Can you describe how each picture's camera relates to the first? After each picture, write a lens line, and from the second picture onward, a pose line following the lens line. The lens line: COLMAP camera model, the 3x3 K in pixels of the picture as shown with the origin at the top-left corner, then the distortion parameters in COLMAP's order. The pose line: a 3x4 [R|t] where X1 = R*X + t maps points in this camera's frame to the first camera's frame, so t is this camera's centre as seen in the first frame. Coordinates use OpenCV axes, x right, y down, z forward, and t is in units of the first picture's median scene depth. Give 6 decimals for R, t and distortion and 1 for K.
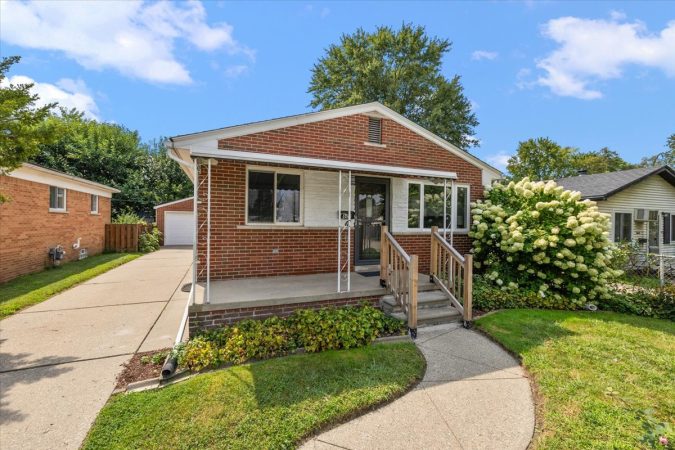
lens RADIAL K [[285.5, 0, 340.3], [0, 285.5, 223.5], [0, 0, 1]] dist [0.000565, 0.000140]
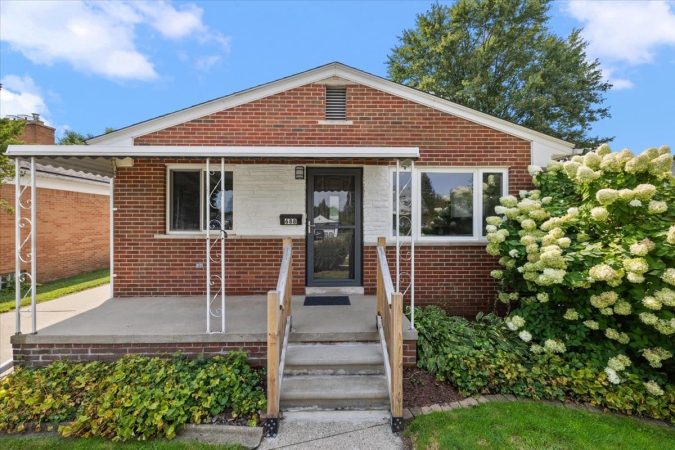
lens RADIAL K [[278.7, 0, 346.4], [0, 278.7, 222.1], [0, 0, 1]] dist [0.000312, -0.000271]
pose [[0.934597, -0.010525, -0.355553, 0.439165], [0.009966, 0.999945, -0.003403, -0.020260], [0.355569, -0.000363, 0.934650, 0.377945]]
